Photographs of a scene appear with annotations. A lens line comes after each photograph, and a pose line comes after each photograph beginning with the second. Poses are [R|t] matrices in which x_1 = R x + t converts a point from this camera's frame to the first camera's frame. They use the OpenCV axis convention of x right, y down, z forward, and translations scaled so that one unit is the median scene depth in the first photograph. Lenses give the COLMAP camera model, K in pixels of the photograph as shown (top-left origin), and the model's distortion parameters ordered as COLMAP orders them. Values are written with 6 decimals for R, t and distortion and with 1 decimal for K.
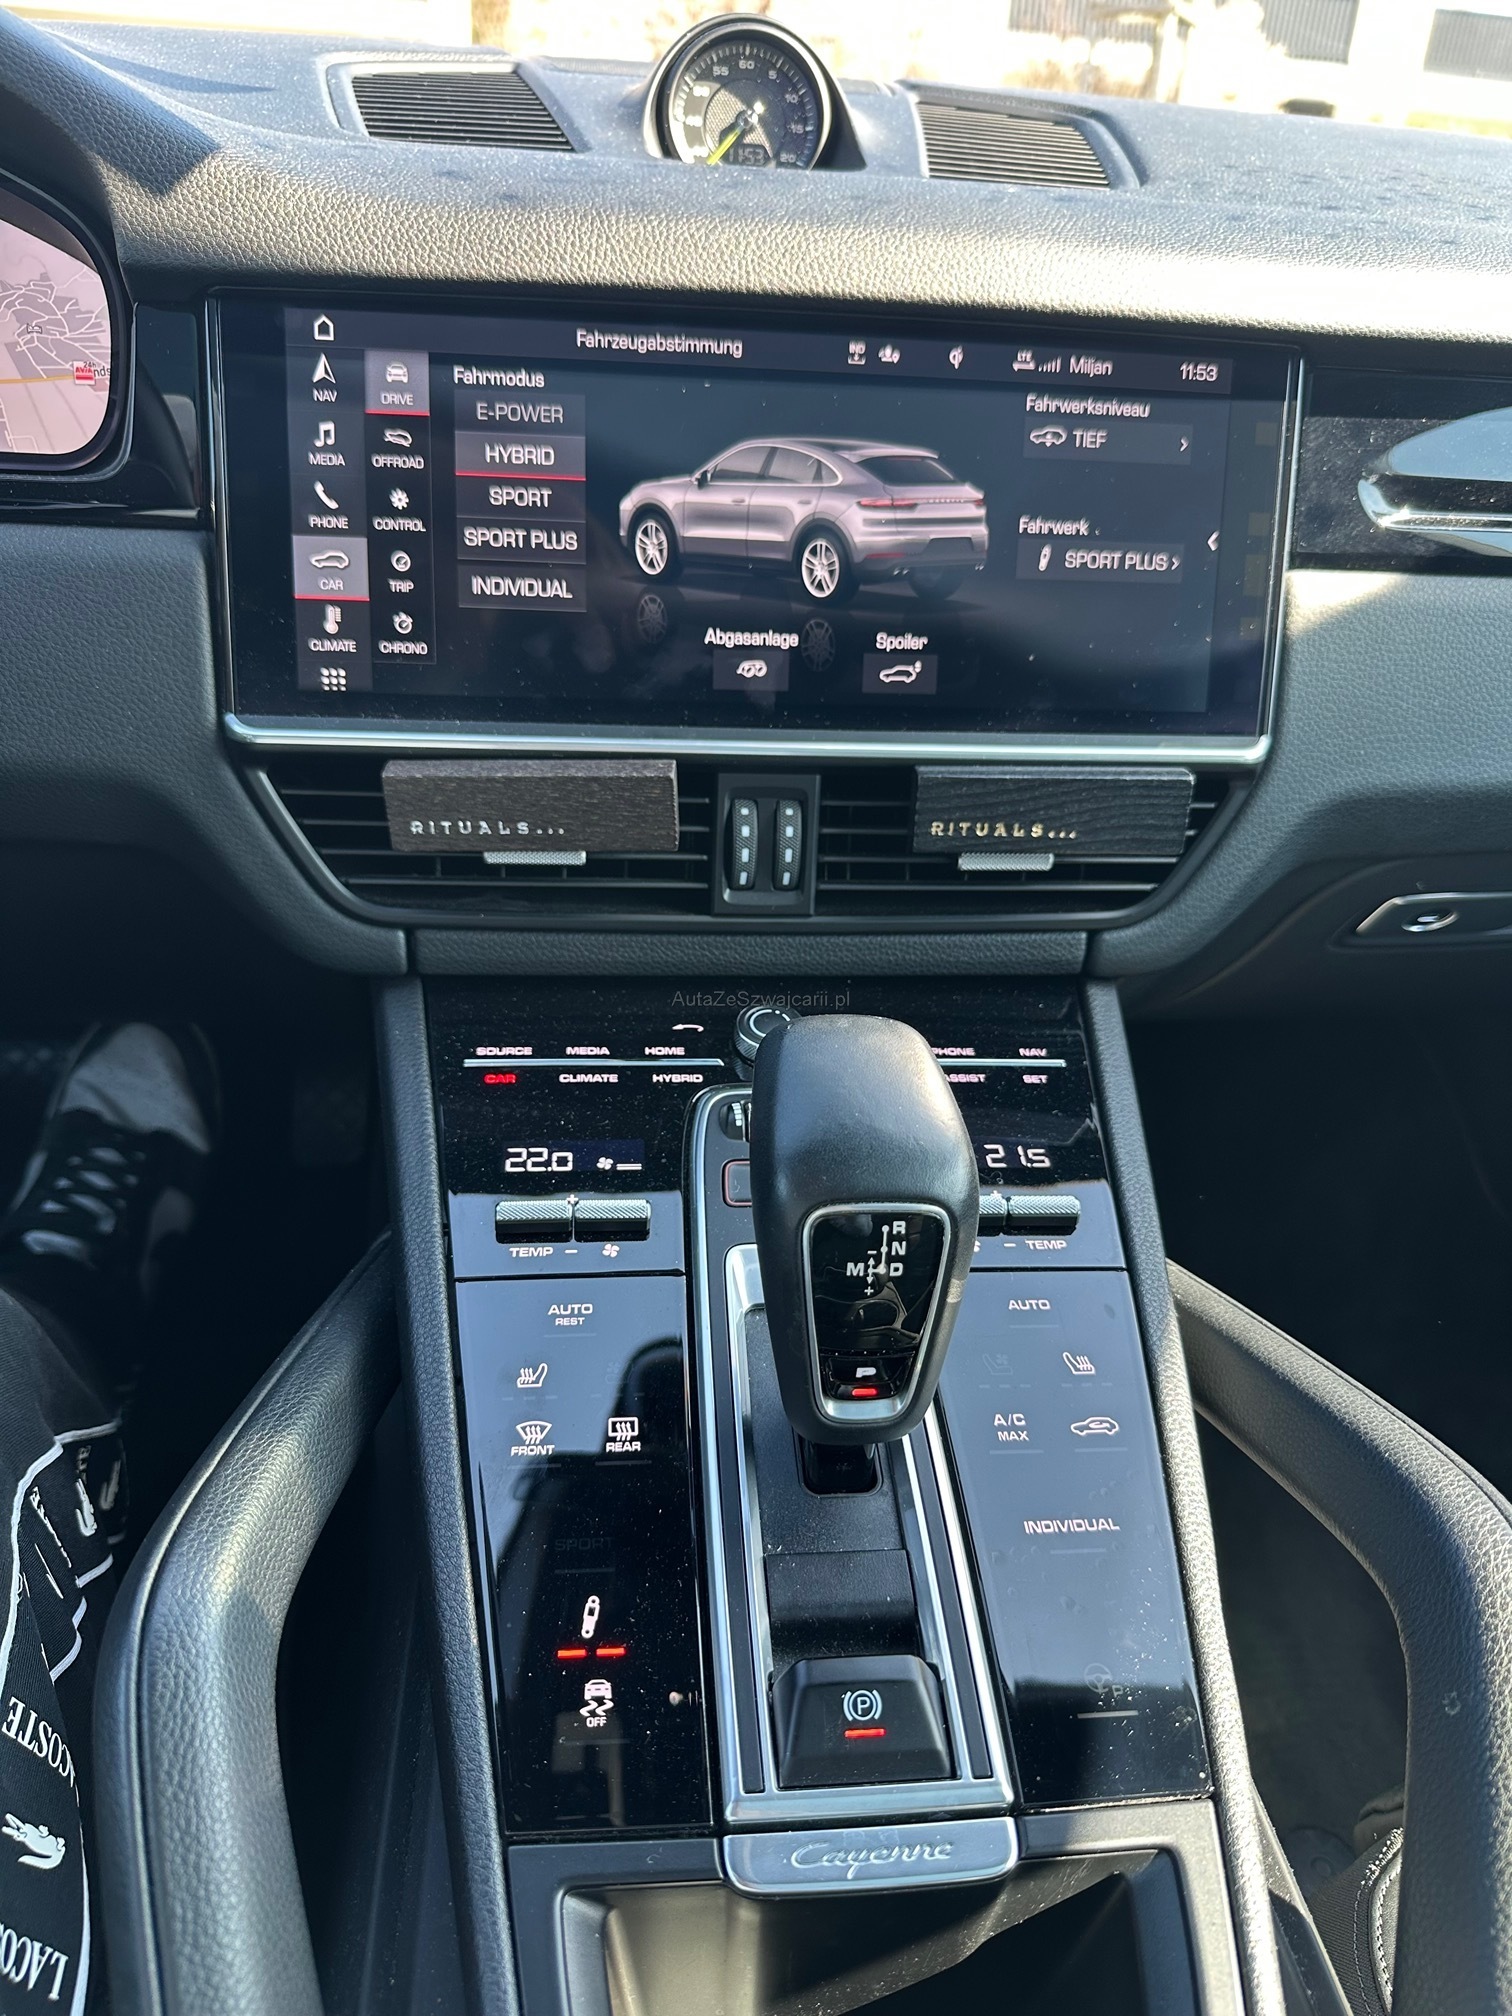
lens RADIAL K [[1359.8, 0, 751.9], [0, 1359.8, 1010.0], [0, 0, 1]] dist [-0.029361, 0.010086]
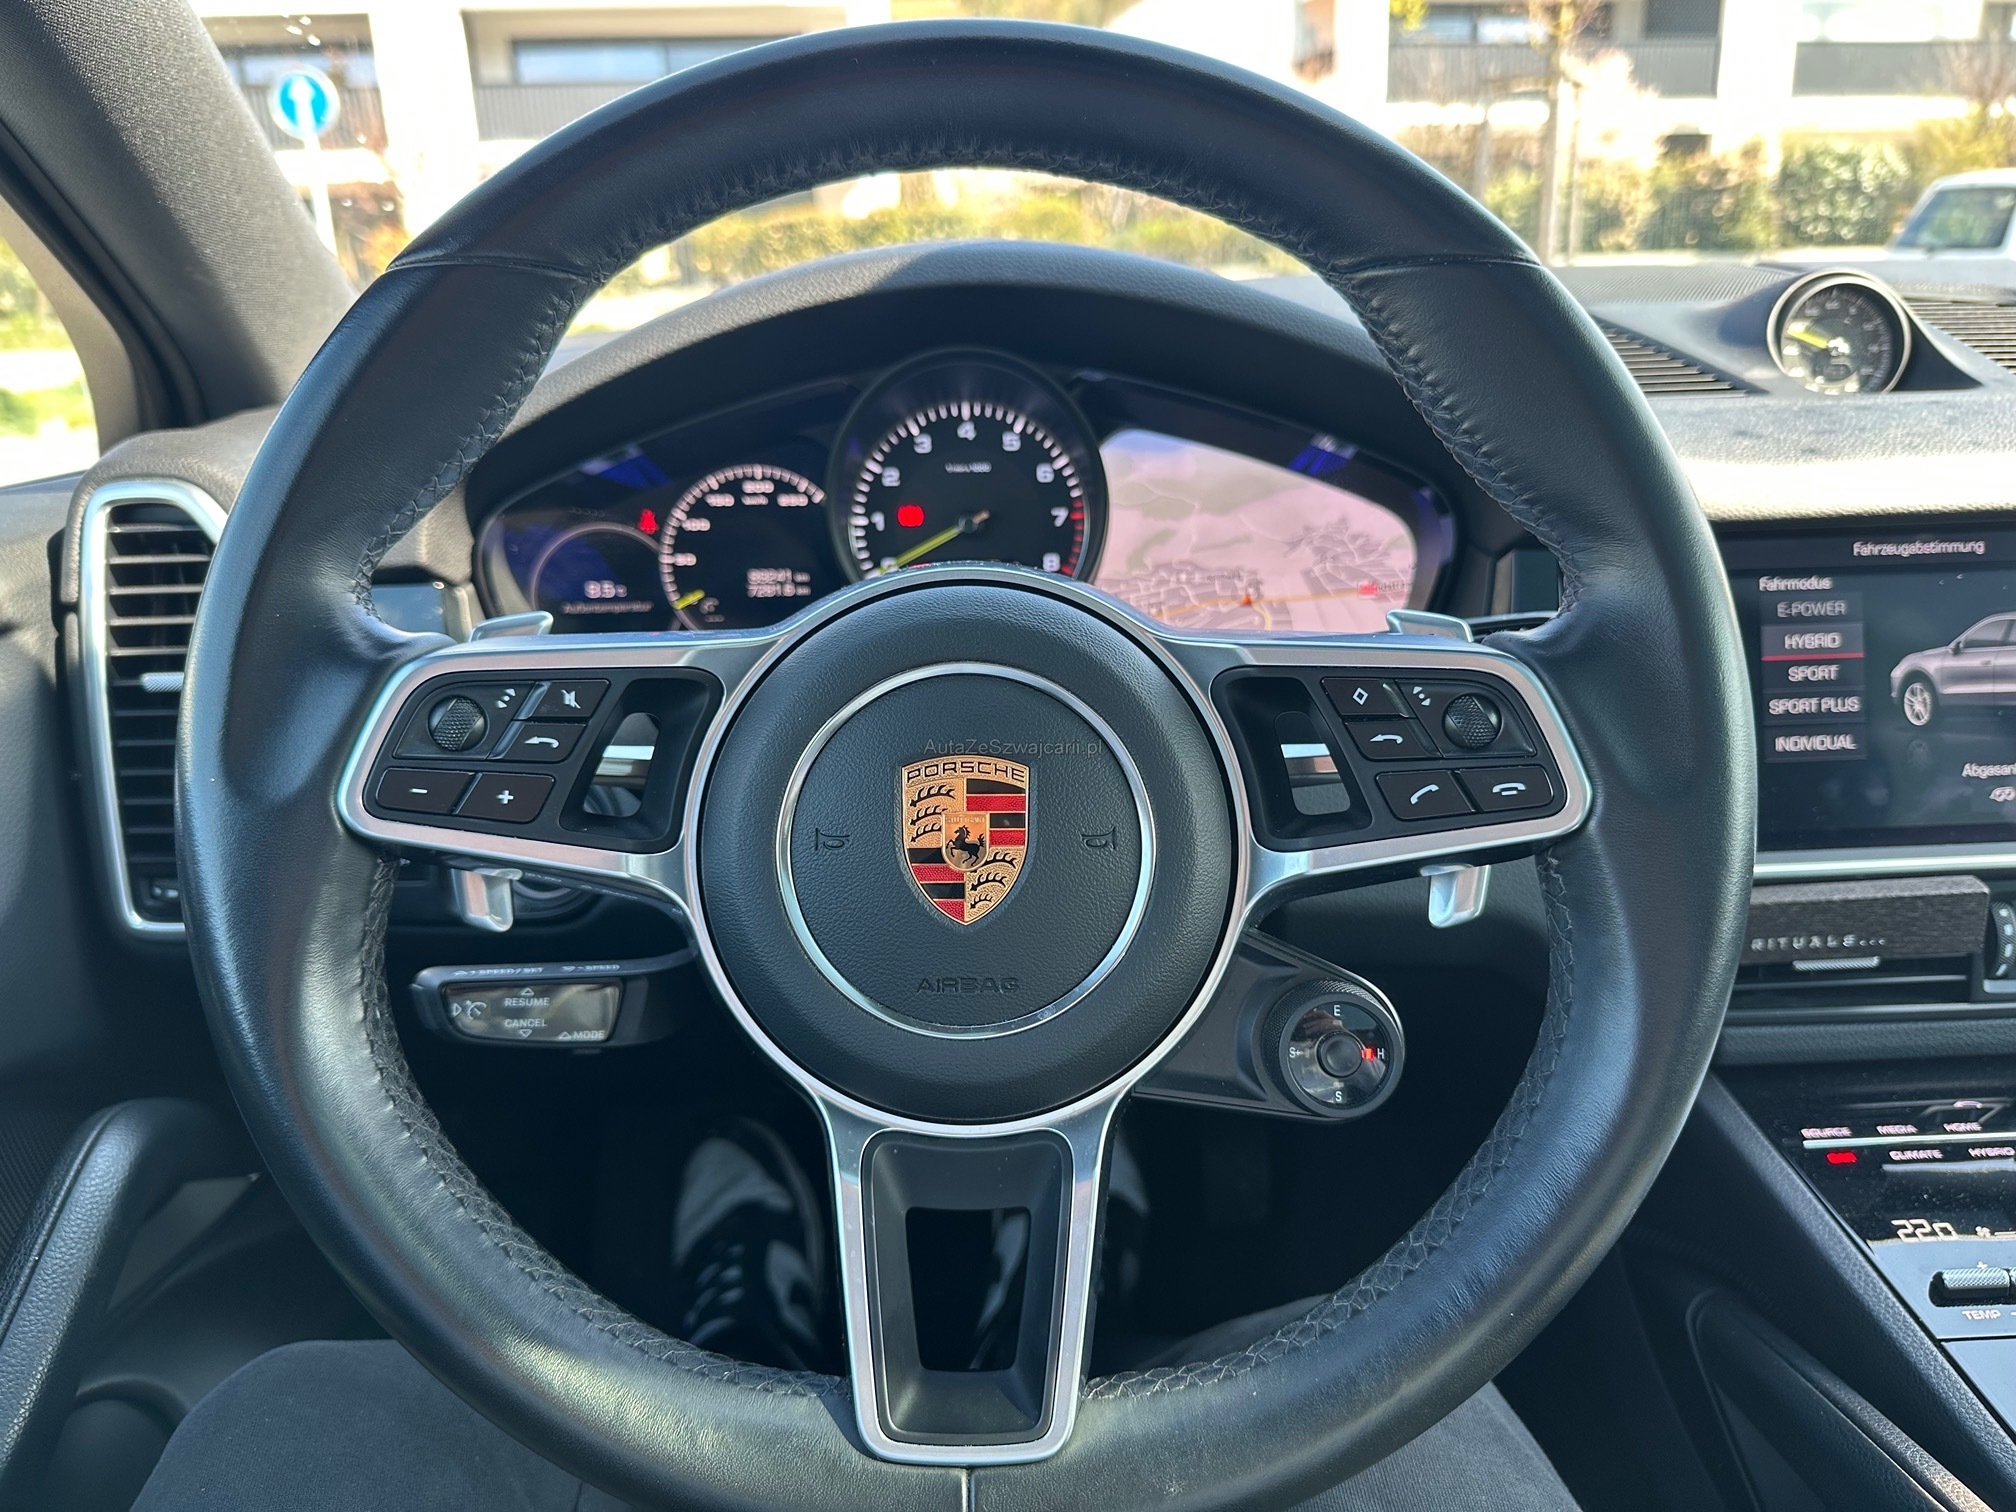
lens RADIAL K [[1397.1, 0, 1061.9], [0, 1397.1, 759.0], [0, 0, 1]] dist [-0.000847, -0.005512]
pose [[0.995699, -0.065357, -0.065668, -0.769050], [0.051005, 0.978389, -0.200384, -0.079837], [0.077346, 0.196172, 0.977514, -0.285112]]
